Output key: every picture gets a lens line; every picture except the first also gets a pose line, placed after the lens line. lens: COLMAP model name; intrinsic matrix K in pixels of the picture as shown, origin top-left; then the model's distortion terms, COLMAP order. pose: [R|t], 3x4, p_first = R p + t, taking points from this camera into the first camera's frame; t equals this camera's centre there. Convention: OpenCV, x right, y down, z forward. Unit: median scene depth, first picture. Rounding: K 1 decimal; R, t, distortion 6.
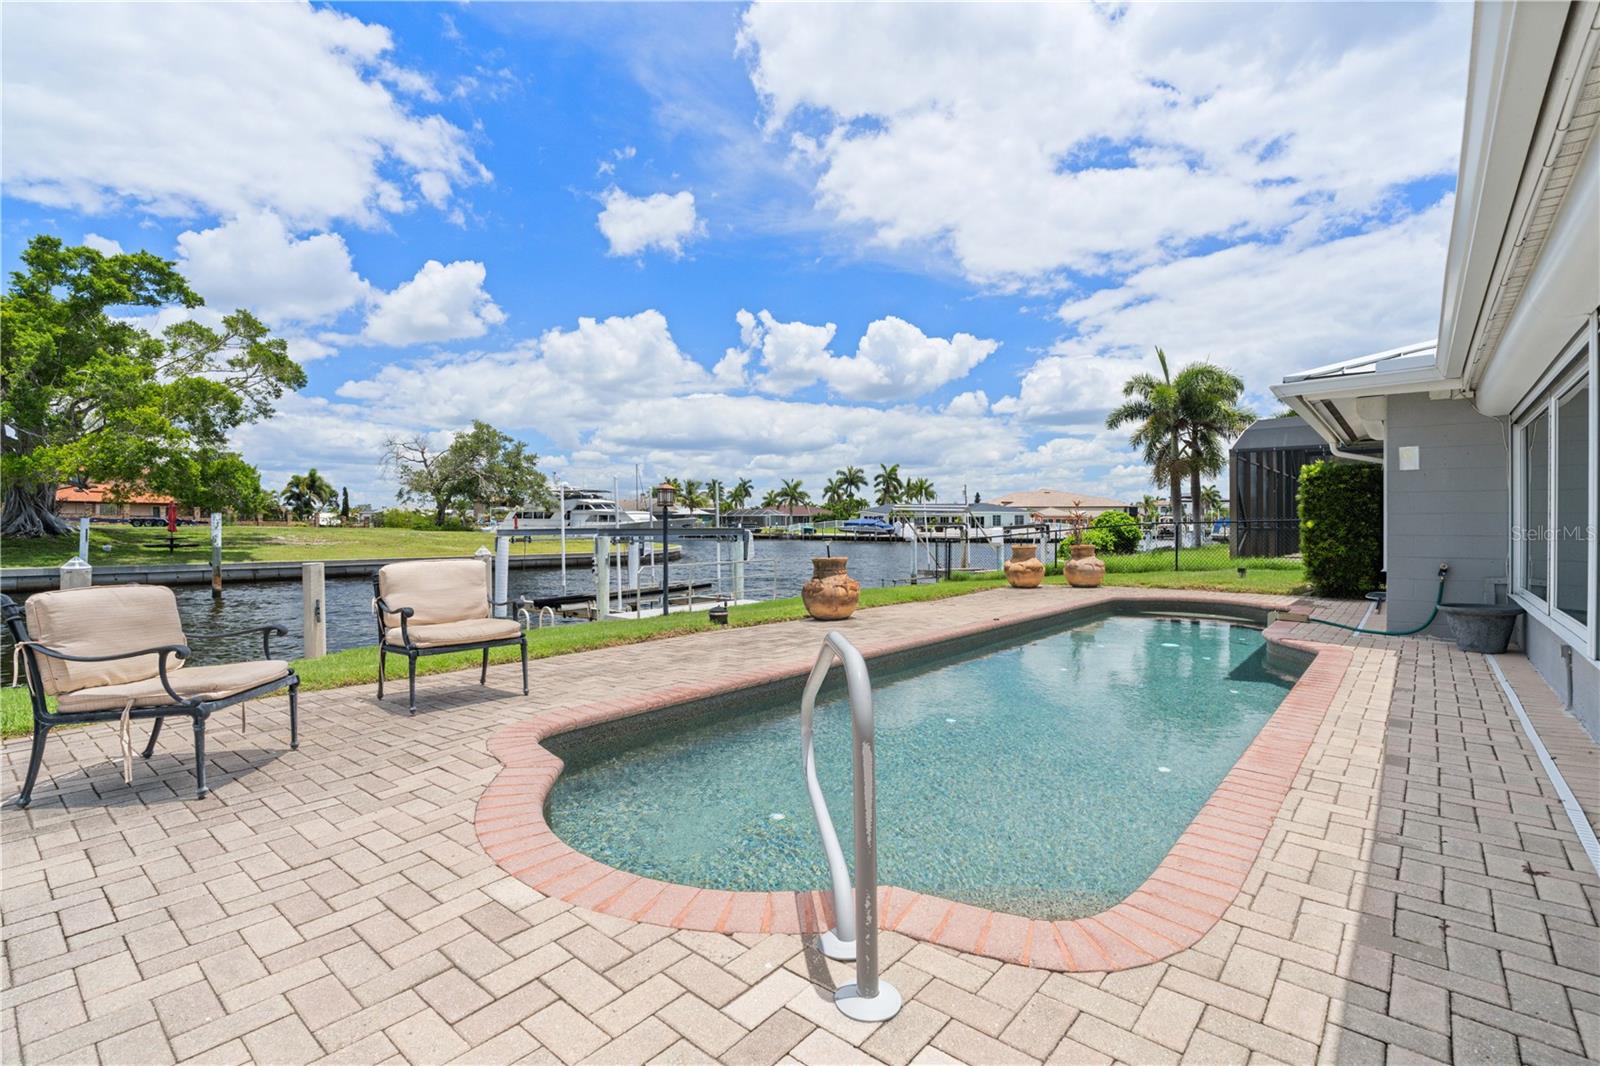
lens RADIAL K [[728.8, 0, 803.5], [0, 728.8, 533.5], [0, 0, 1]] dist [-0.001606, -0.003056]
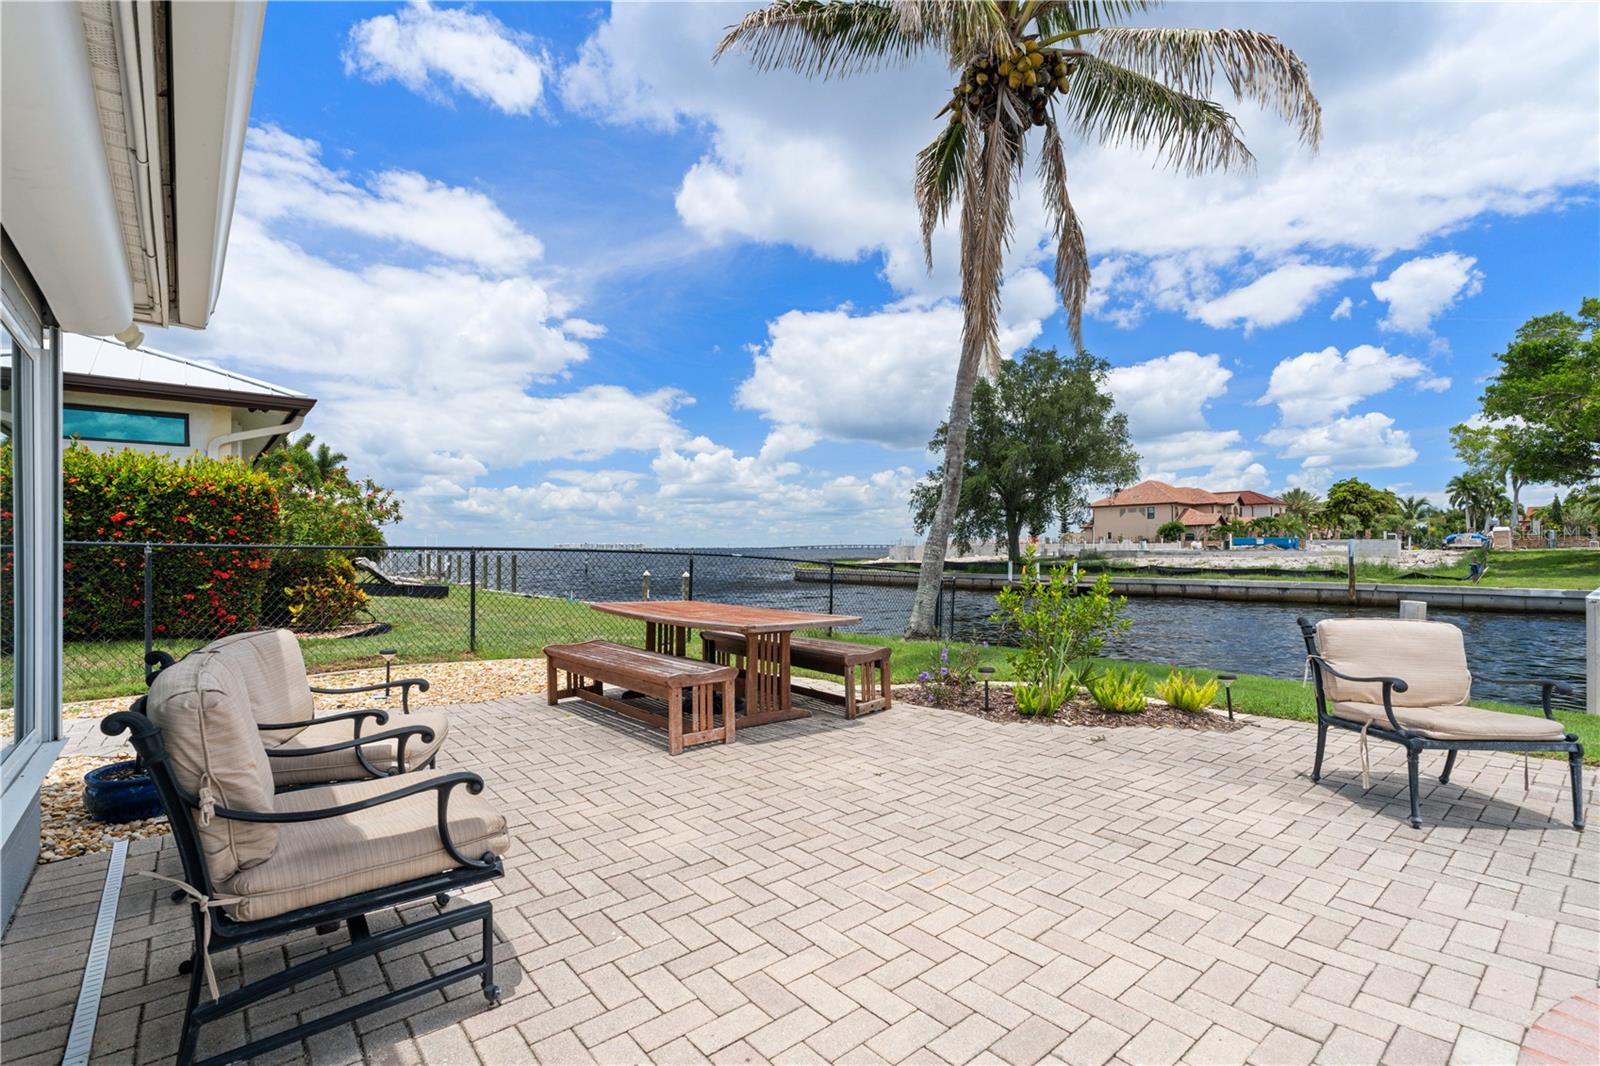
lens RADIAL K [[728.8, 0, 804.2], [0, 728.8, 537.9], [0, 0, 1]] dist [-0.001606, -0.003056]
pose [[-0.170094, -0.015876, -0.985300, 0.384152], [-0.004600, 0.999872, -0.015316, -0.038447], [0.985417, 0.001928, -0.170145, 0.309512]]
